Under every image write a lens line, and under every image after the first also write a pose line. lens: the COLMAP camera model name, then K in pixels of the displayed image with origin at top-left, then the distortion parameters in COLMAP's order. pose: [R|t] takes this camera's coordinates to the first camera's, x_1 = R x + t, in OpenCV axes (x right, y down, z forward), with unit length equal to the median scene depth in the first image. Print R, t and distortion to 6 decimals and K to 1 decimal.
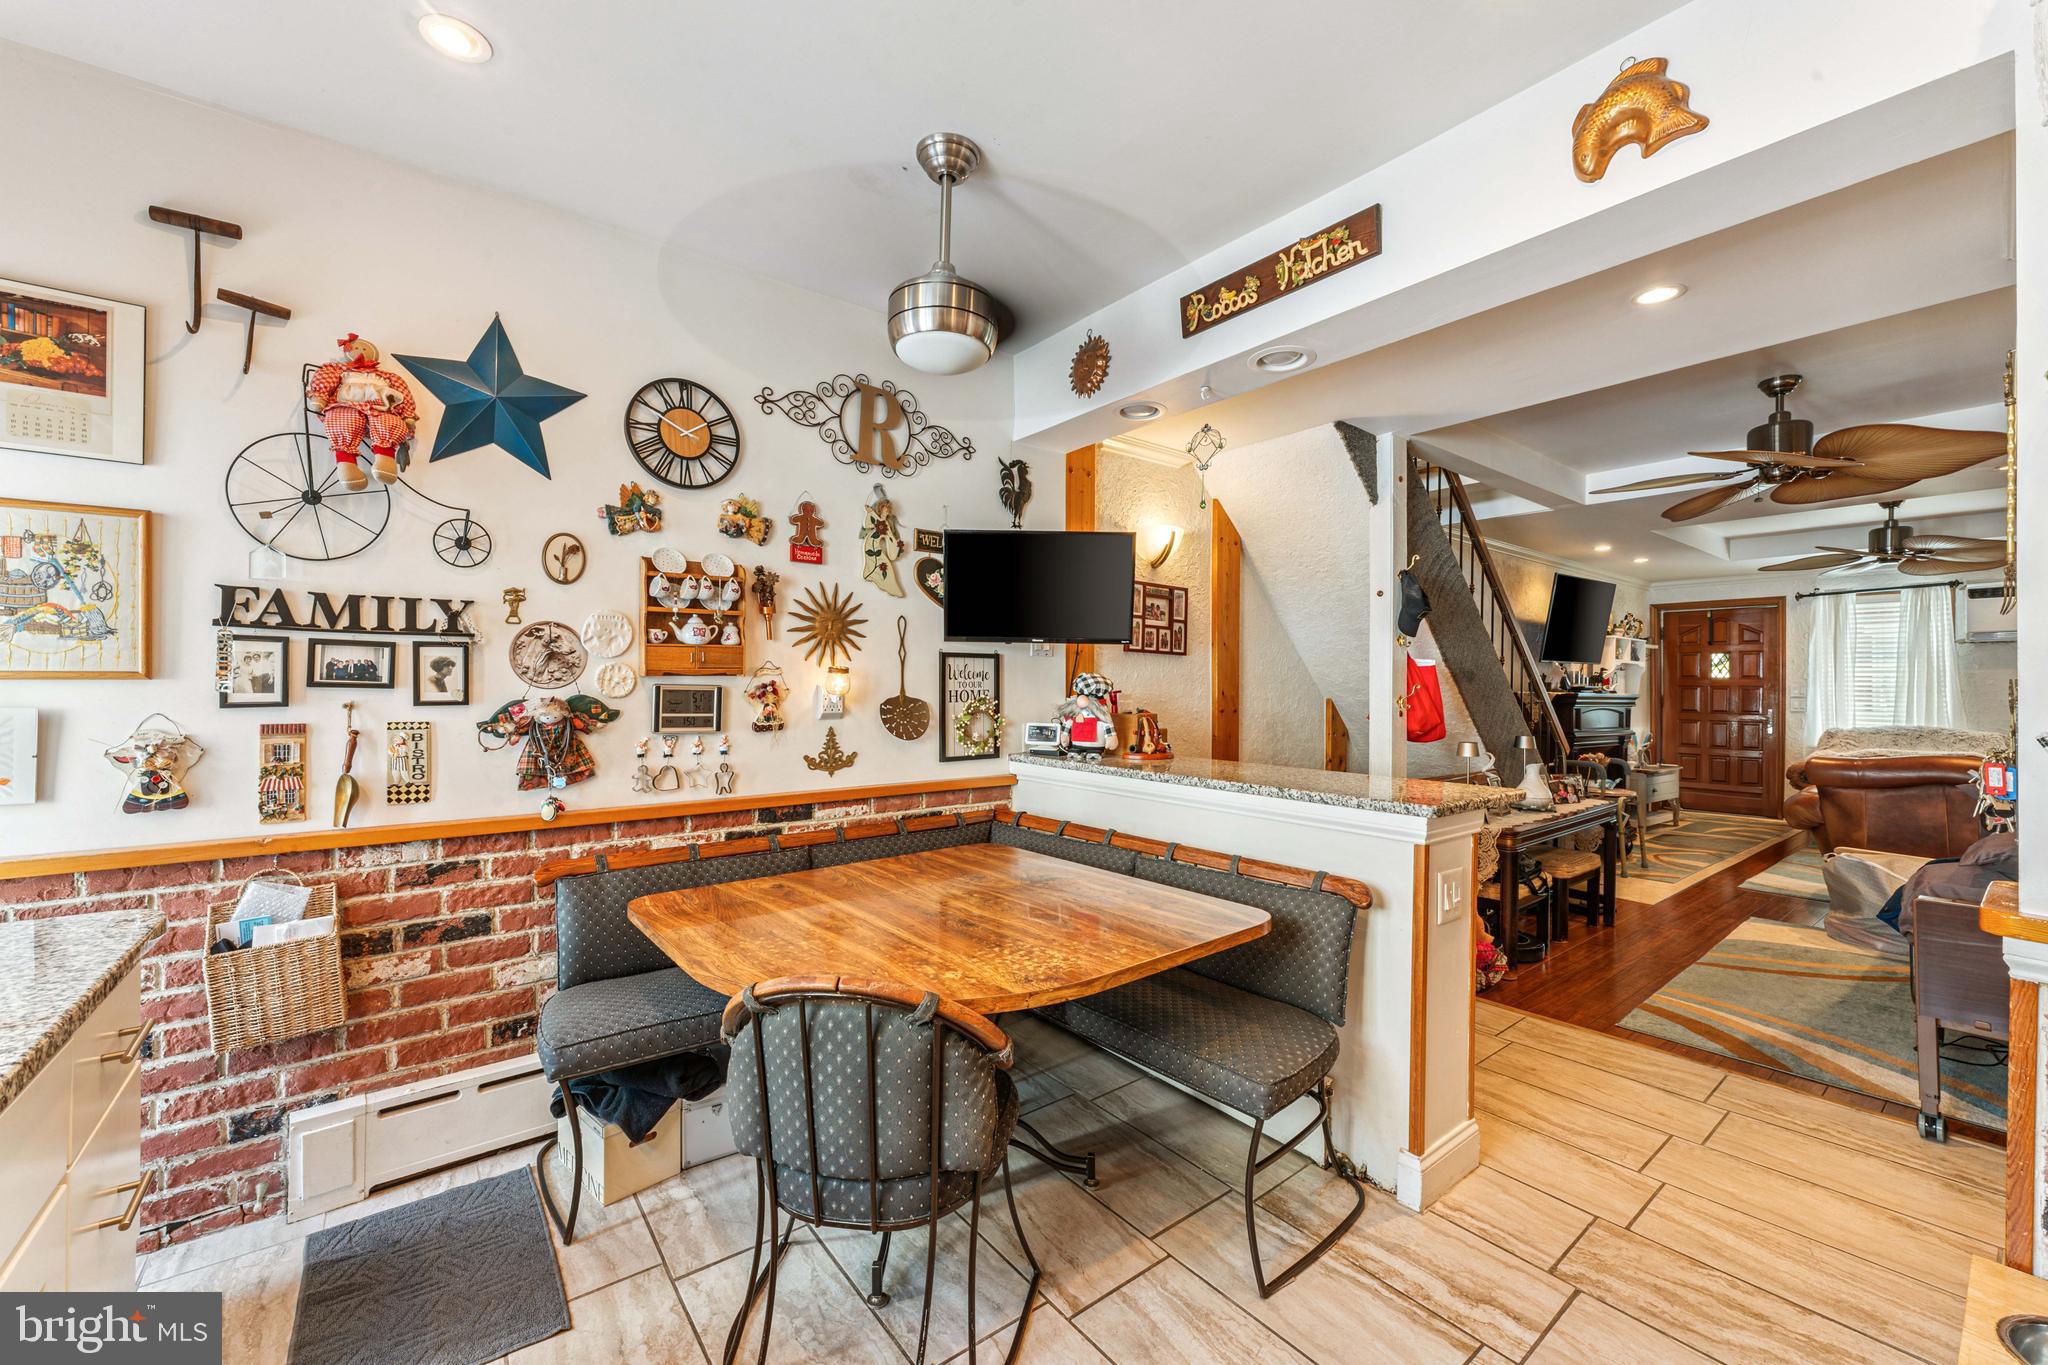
lens RADIAL K [[820.4, 0, 1044.8], [0, 820.4, 678.9], [0, 0, 1]] dist [0.015844, -0.000091]
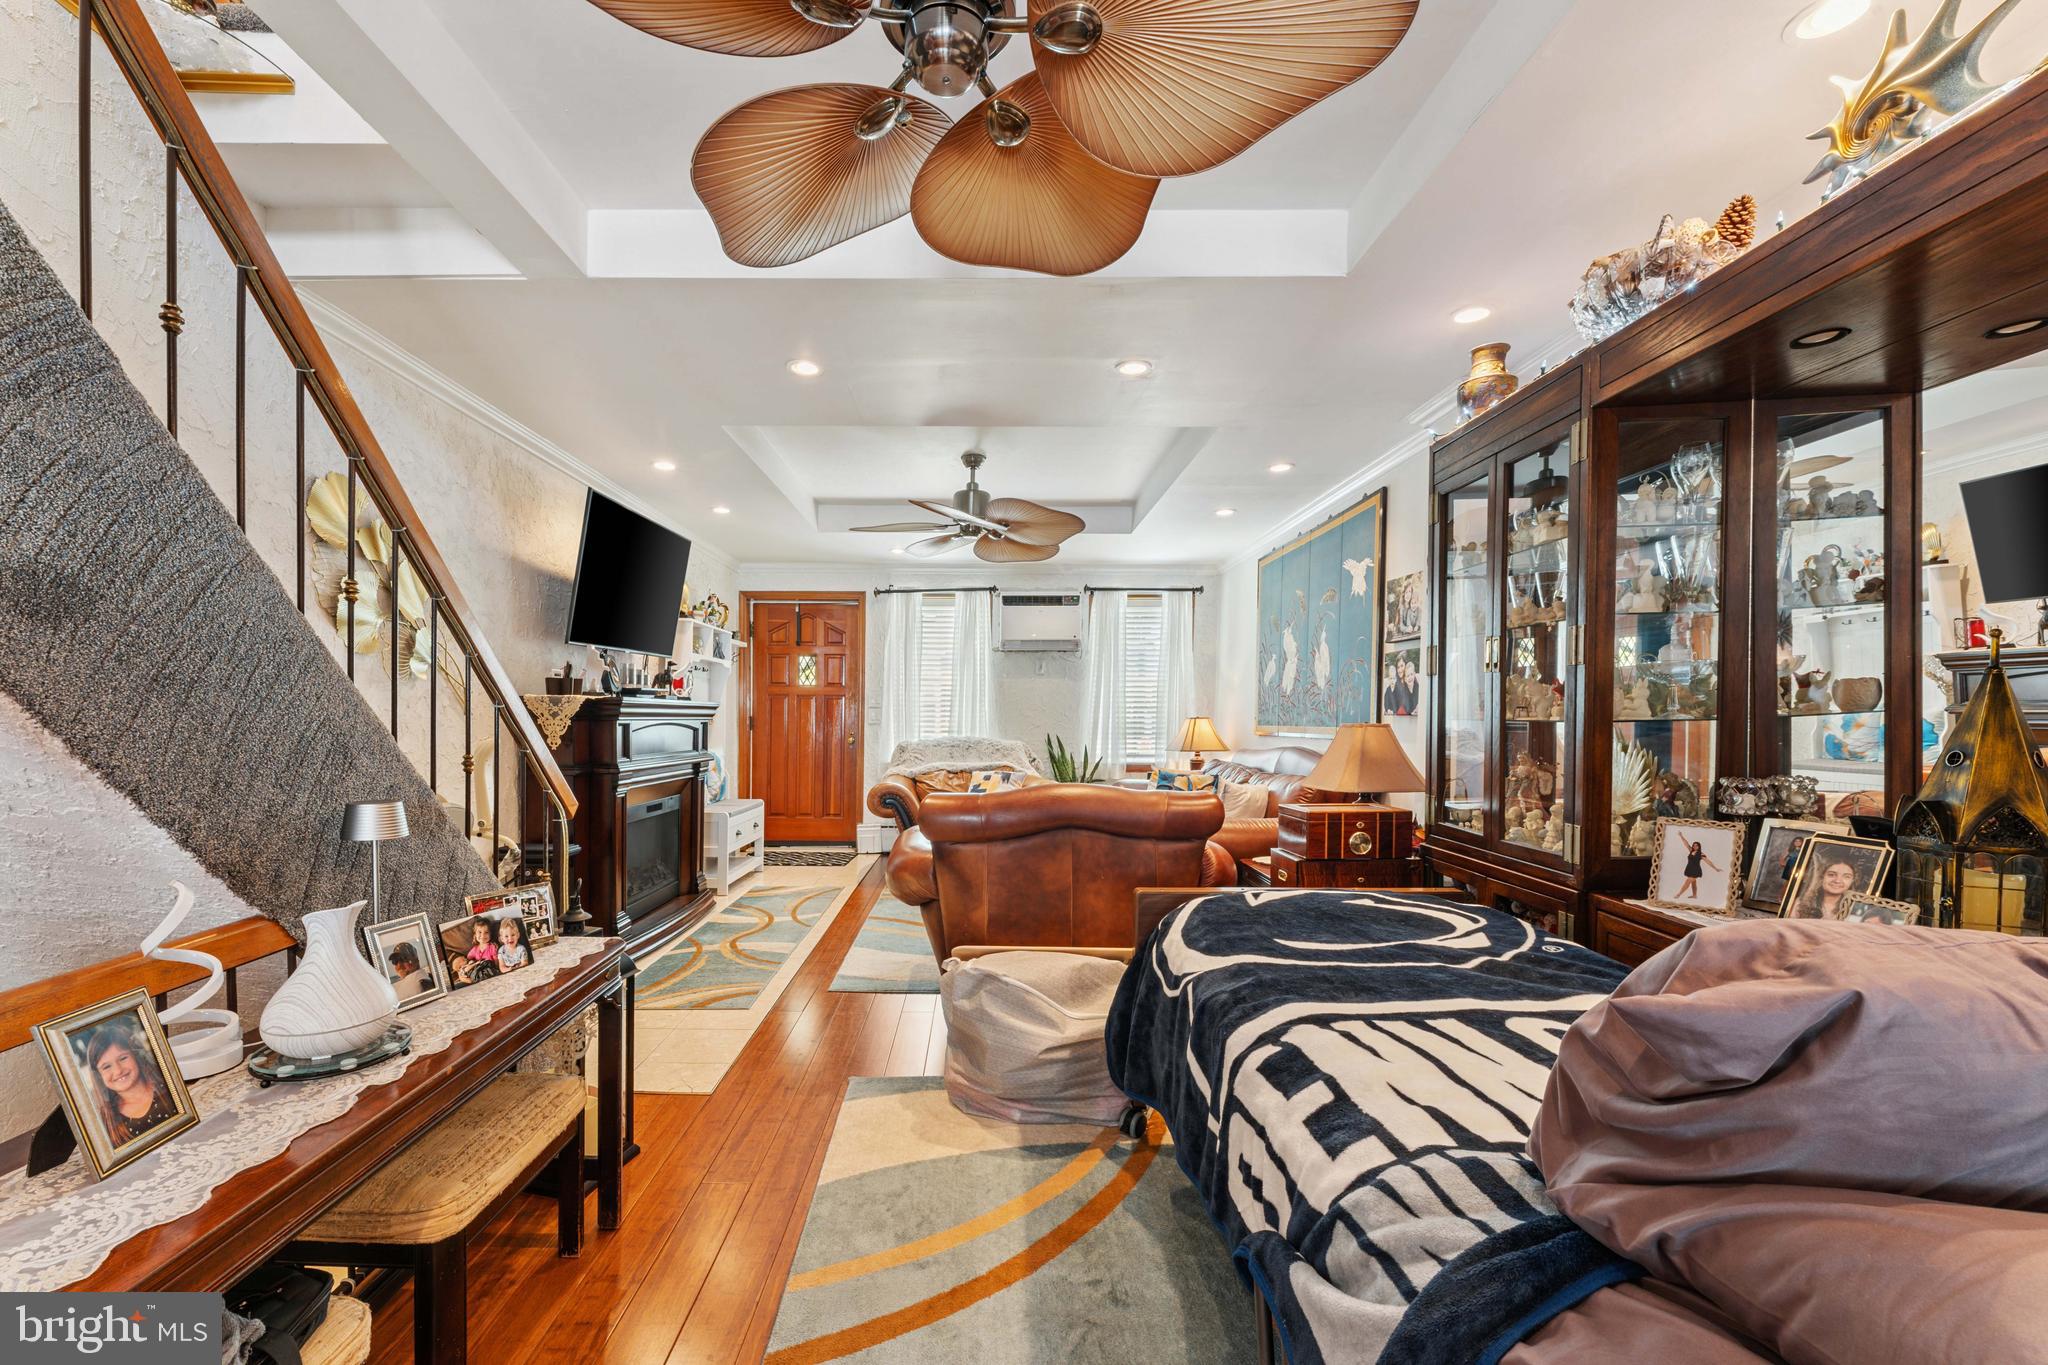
lens RADIAL K [[834.1, 0, 966.0], [0, 834.1, 741.7], [0, 0, 1]] dist [-0.000039, -0.000023]
pose [[0.641333, -0.030084, 0.766672, 0.742699], [-0.009993, 0.998819, 0.047553, 0.039368], [-0.767197, -0.038159, 0.640275, 0.923325]]
